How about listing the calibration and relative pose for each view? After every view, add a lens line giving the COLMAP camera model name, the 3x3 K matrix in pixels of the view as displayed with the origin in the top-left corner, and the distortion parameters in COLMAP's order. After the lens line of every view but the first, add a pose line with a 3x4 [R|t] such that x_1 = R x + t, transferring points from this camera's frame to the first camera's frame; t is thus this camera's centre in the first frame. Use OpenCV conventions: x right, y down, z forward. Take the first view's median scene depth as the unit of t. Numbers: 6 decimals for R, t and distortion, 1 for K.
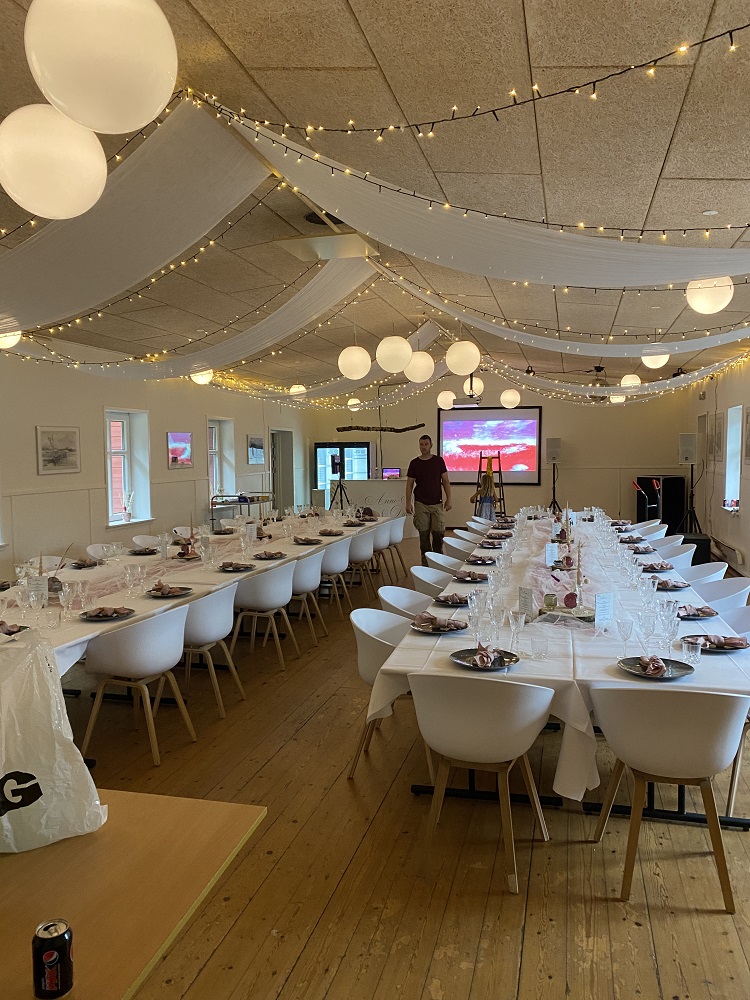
lens RADIAL K [[754.3, 0, 377.6], [0, 754.3, 503.9], [0, 0, 1]] dist [0.010857, -0.000028]
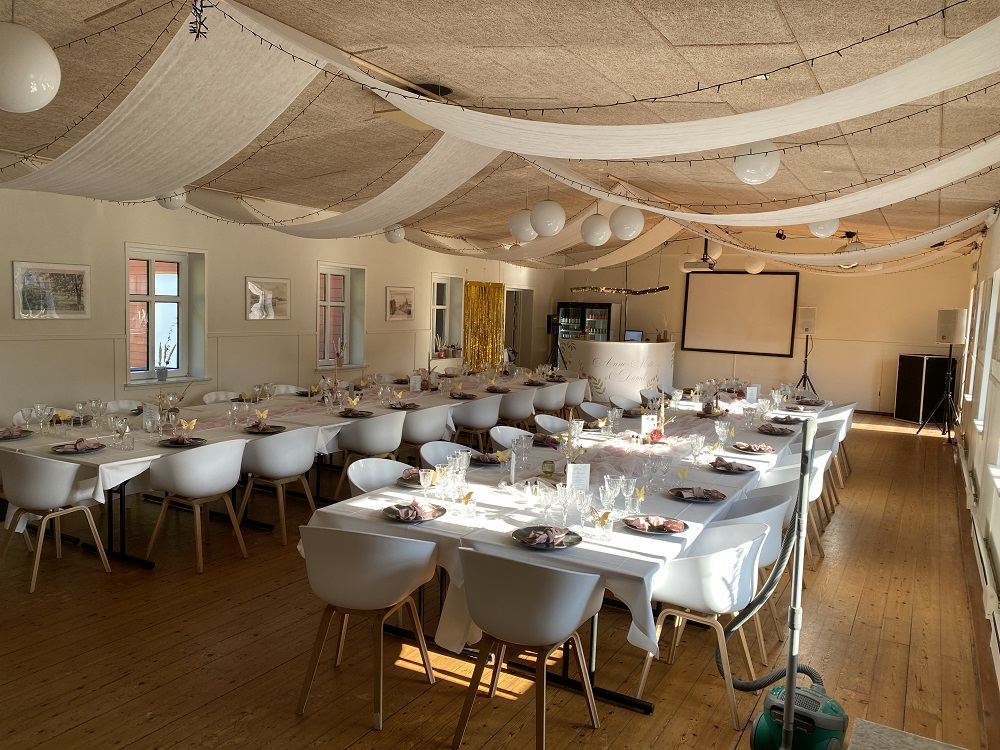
lens RADIAL K [[757.2, 0, 498.8], [0, 757.2, 371.0], [0, 0, 1]] dist [0.010799, 0.003043]
pose [[0.961097, 0.066556, -0.268073, 0.424072], [-0.063012, 0.997774, 0.021809, -0.019598], [0.268928, -0.004069, 0.963152, -0.000461]]
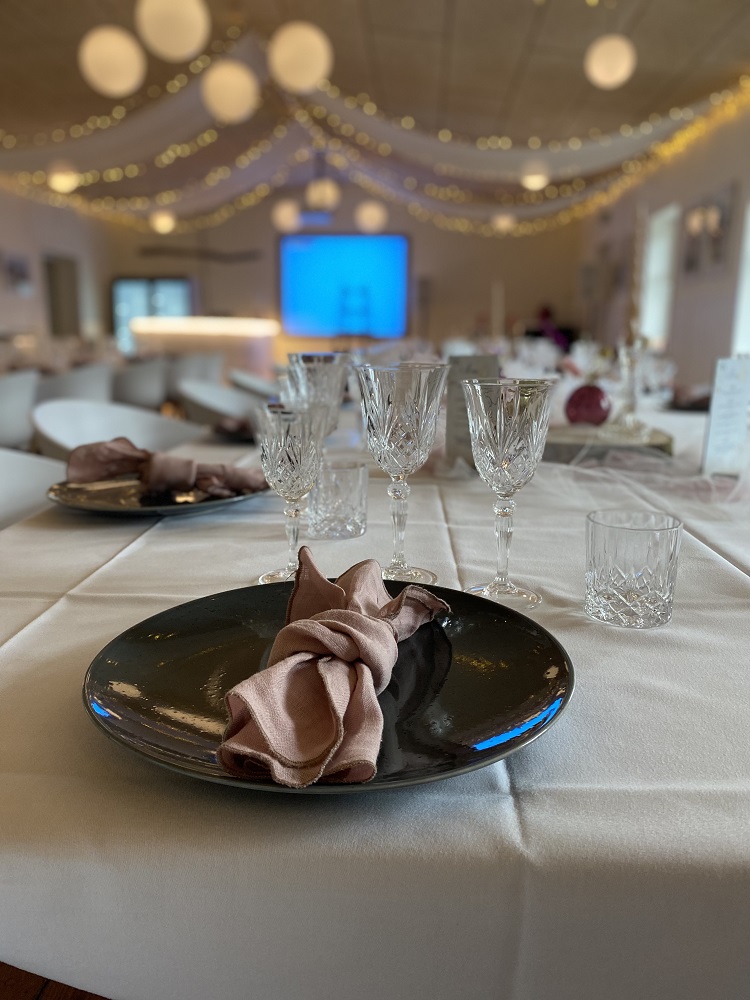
lens RADIAL K [[754.3, 0, 375.8], [0, 754.3, 500.2], [0, 0, 1]] dist [0.010857, -0.000028]
pose [[0.982538, -0.027692, 0.183992, 0.097438], [0.001778, 0.990215, 0.139541, 0.121359], [-0.186056, -0.136777, 0.972972, 0.677286]]
